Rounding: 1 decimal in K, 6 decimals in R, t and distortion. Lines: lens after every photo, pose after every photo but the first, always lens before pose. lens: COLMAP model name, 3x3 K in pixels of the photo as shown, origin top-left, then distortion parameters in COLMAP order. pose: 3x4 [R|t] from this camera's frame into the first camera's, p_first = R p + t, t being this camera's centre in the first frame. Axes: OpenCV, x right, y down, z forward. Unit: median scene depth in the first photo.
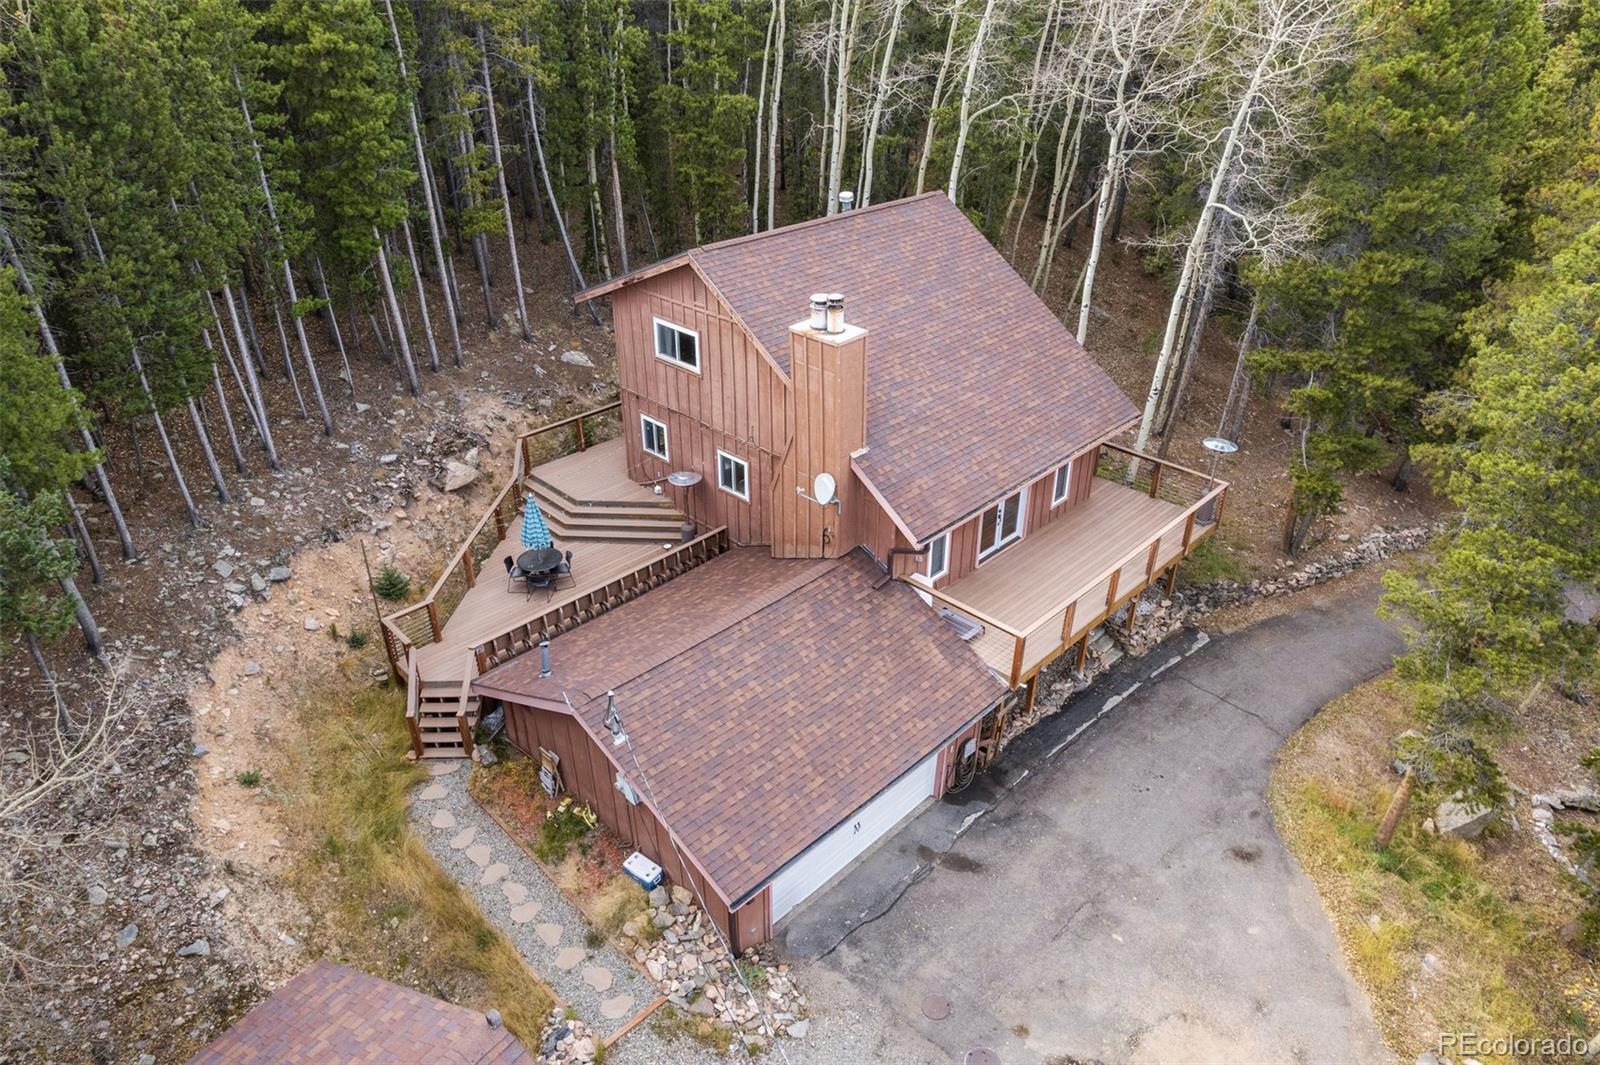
lens RADIAL K [[1022.8, 0, 800.0], [0, 1022.8, 532.5], [0, 0, 1]] dist [-0.079999, 0.075945]
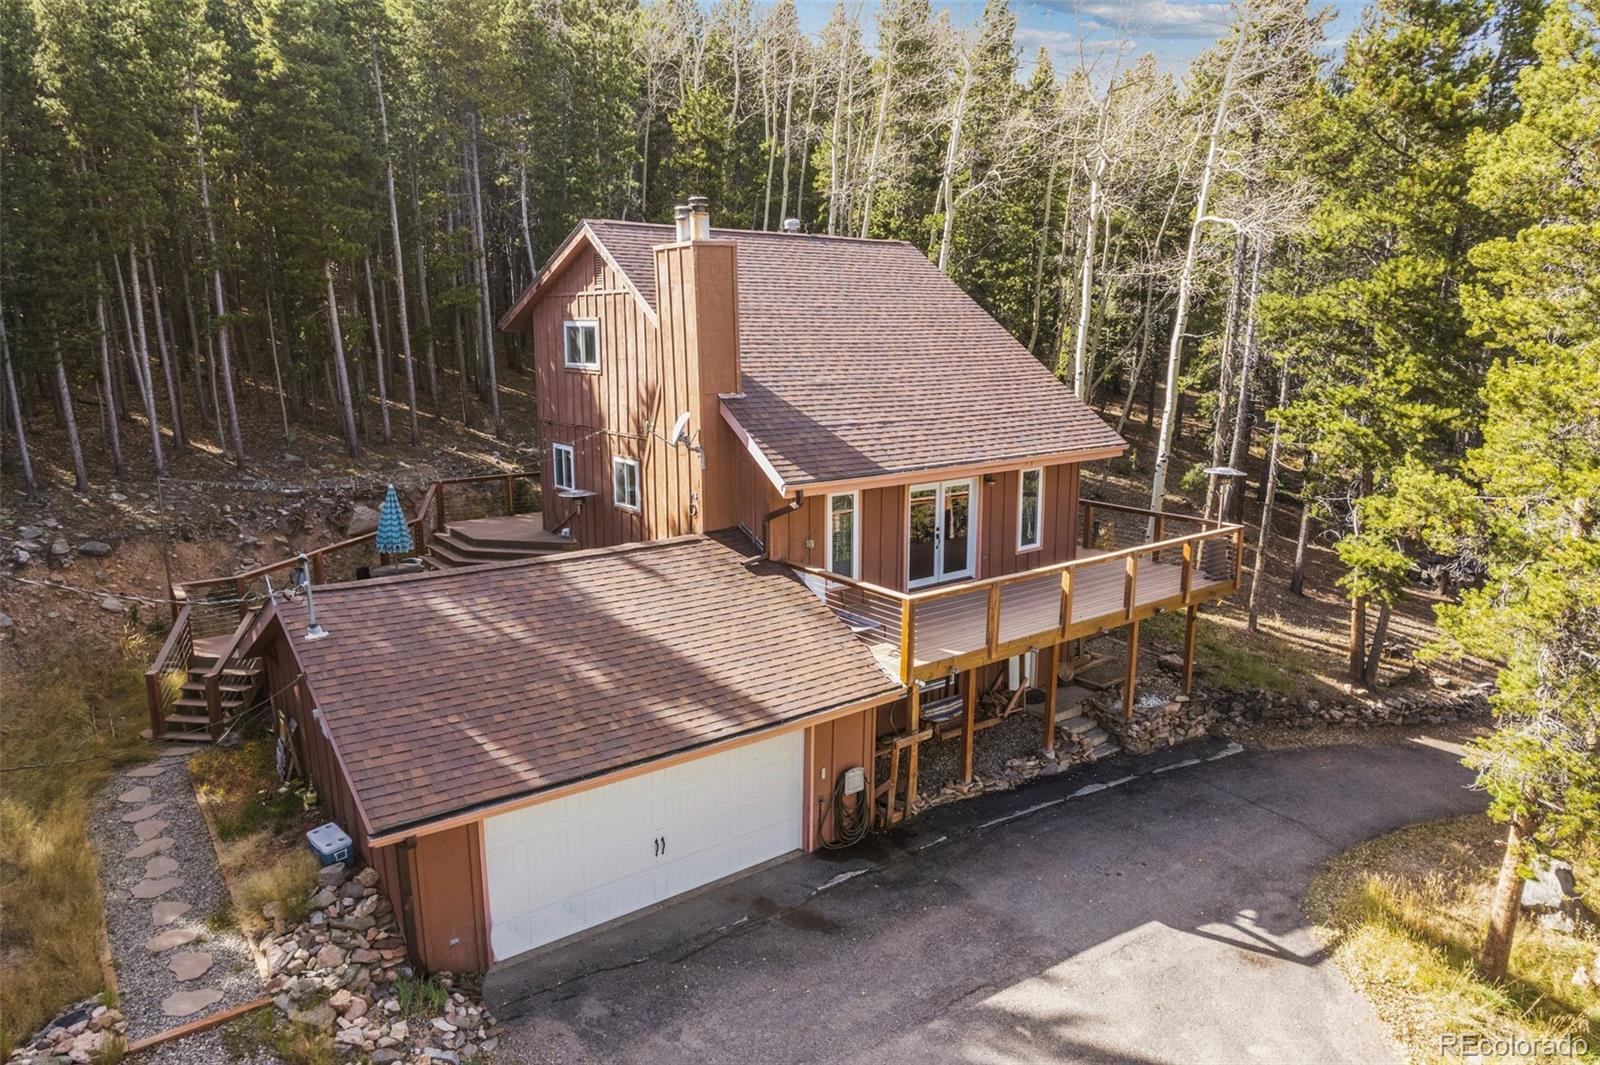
lens RADIAL K [[1022.8, 0, 800.0], [0, 1022.8, 532.5], [0, 0, 1]] dist [-0.079999, 0.075945]
pose [[0.991059, 0.029415, -0.130144, 0.188159], [-0.069306, 0.946979, -0.313733, 0.236858], [0.114015, 0.319948, 0.940550, 0.221385]]
